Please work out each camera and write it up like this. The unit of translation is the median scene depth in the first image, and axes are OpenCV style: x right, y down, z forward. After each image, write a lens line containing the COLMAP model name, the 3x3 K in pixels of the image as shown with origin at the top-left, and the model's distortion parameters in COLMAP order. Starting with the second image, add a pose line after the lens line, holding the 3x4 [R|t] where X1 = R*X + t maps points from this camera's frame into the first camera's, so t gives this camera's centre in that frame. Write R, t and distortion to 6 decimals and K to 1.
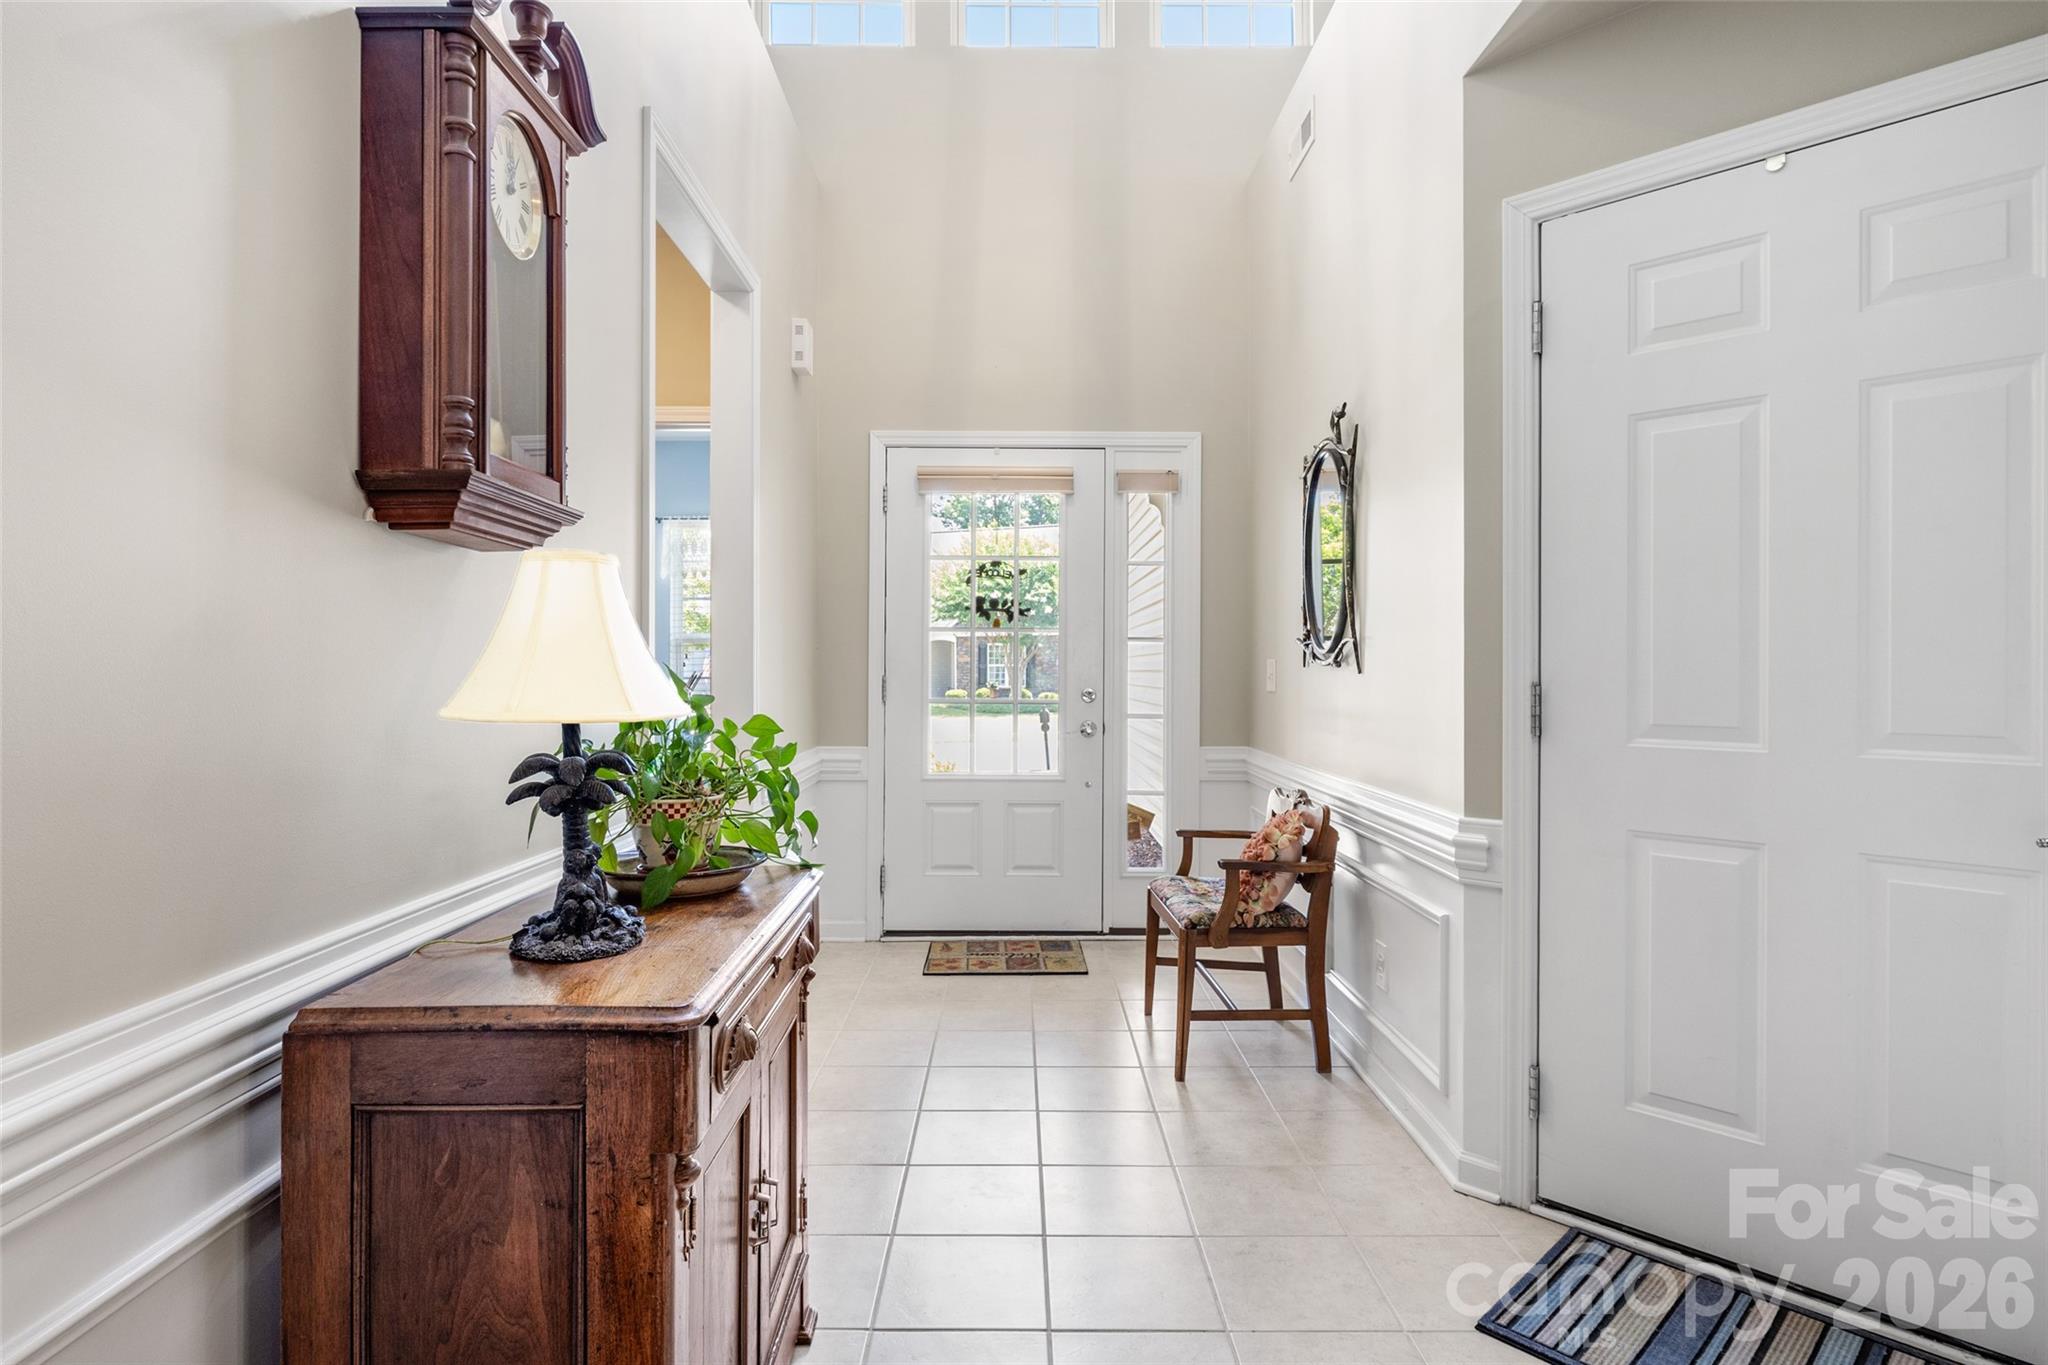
lens RADIAL K [[1011.8, 0, 1019.2], [0, 1011.8, 674.7], [0, 0, 1]] dist [-0.001512, -0.000102]
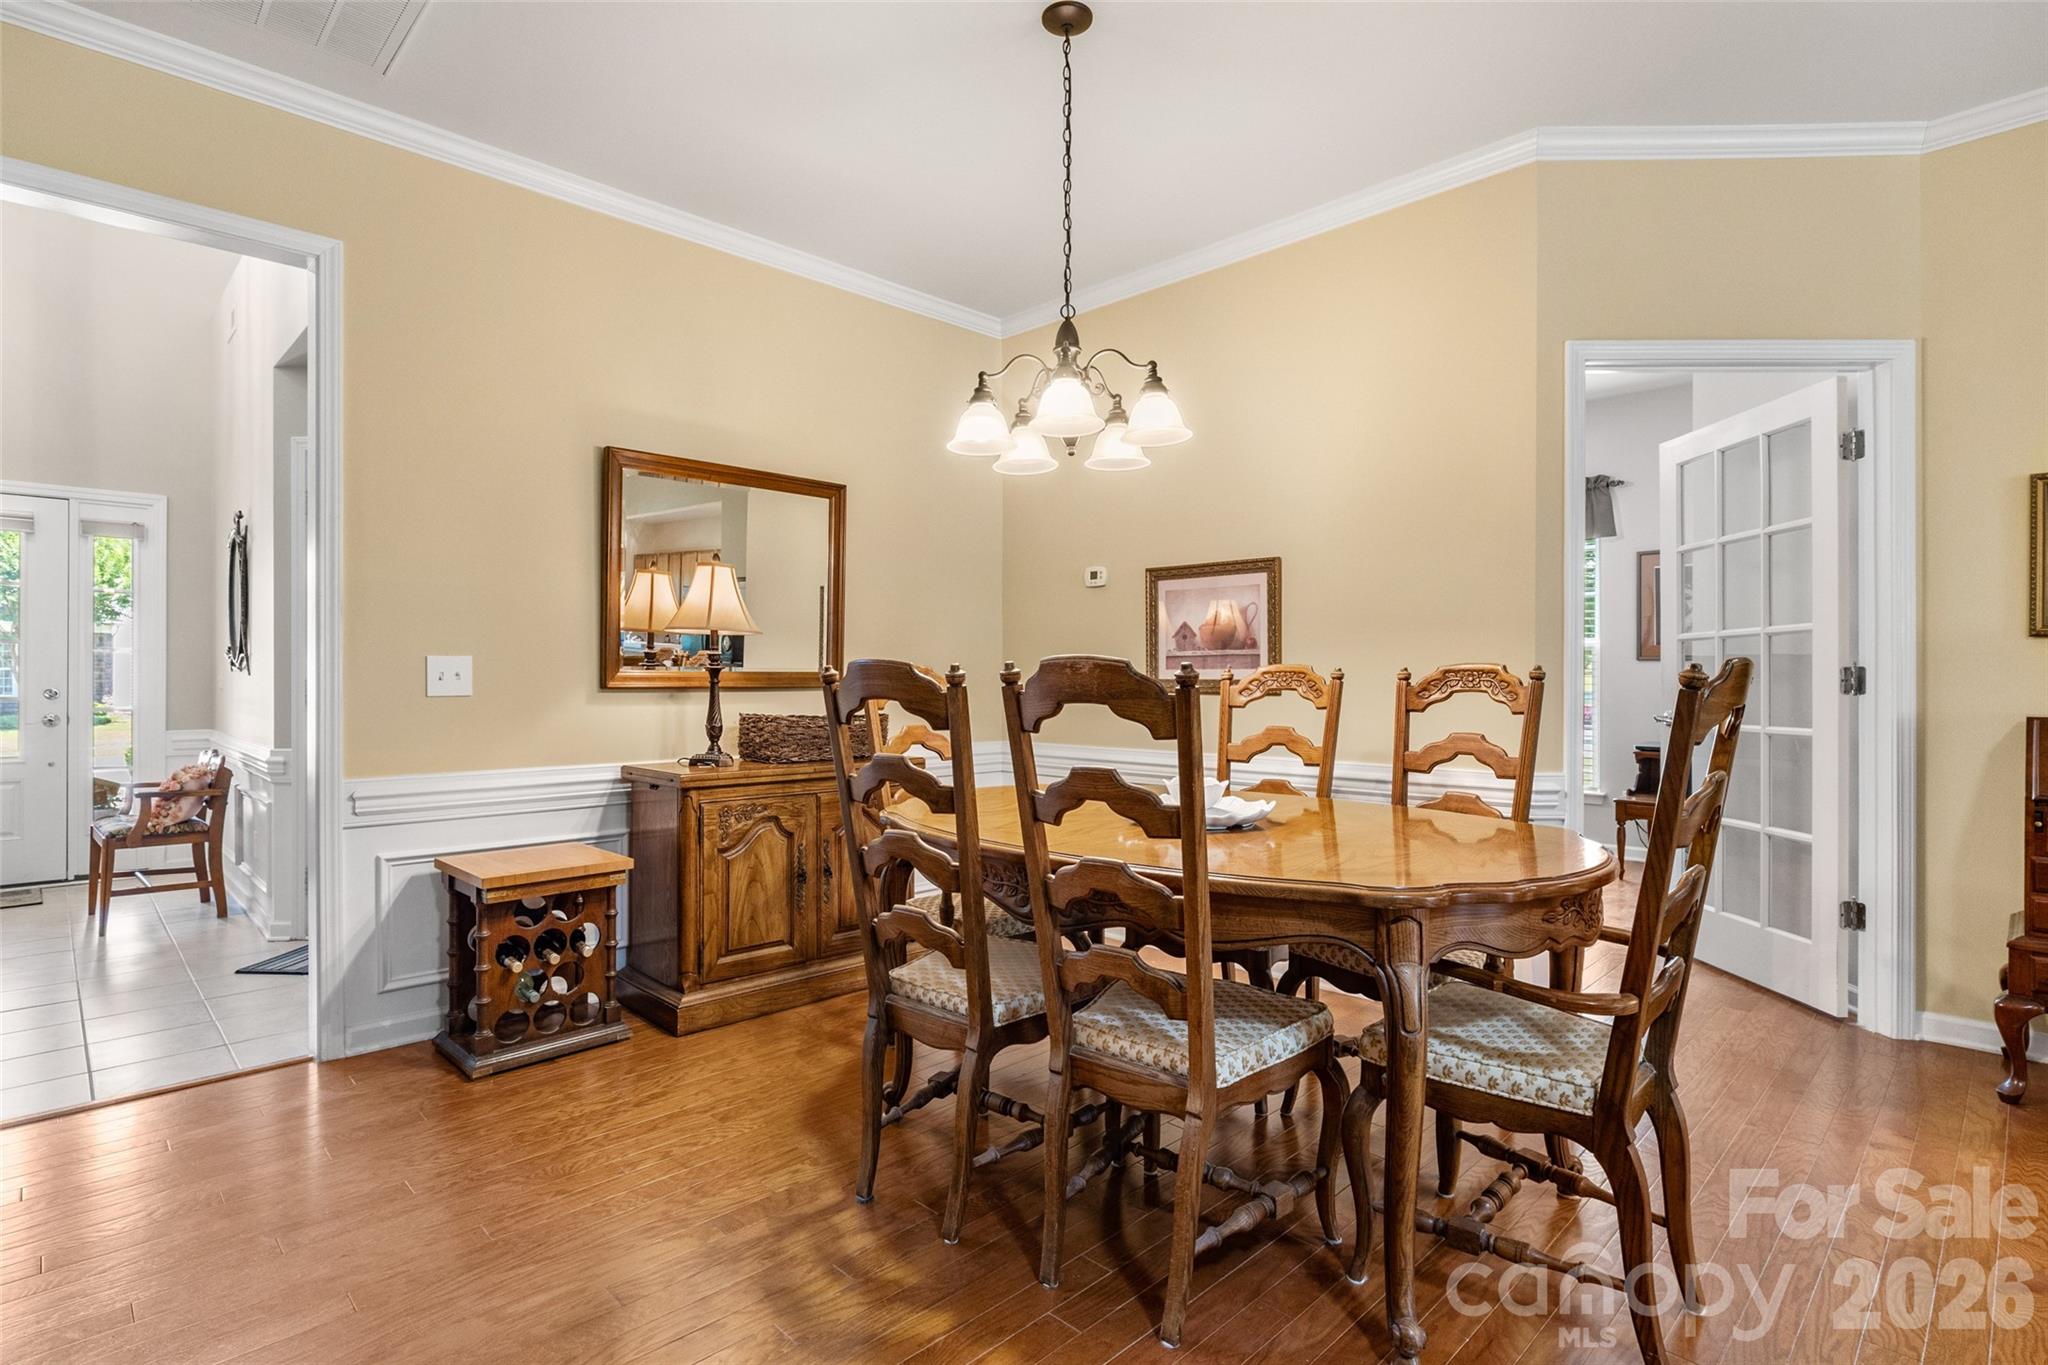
lens RADIAL K [[1011.8, 0, 1019.2], [0, 1011.8, 674.7], [0, 0, 1]] dist [-0.001512, -0.000102]
pose [[0.723408, -0.001565, 0.690419, 0.105271], [0.004913, 0.999984, -0.002881, 0.008730], [-0.690404, 0.005476, 0.723404, -1.085580]]
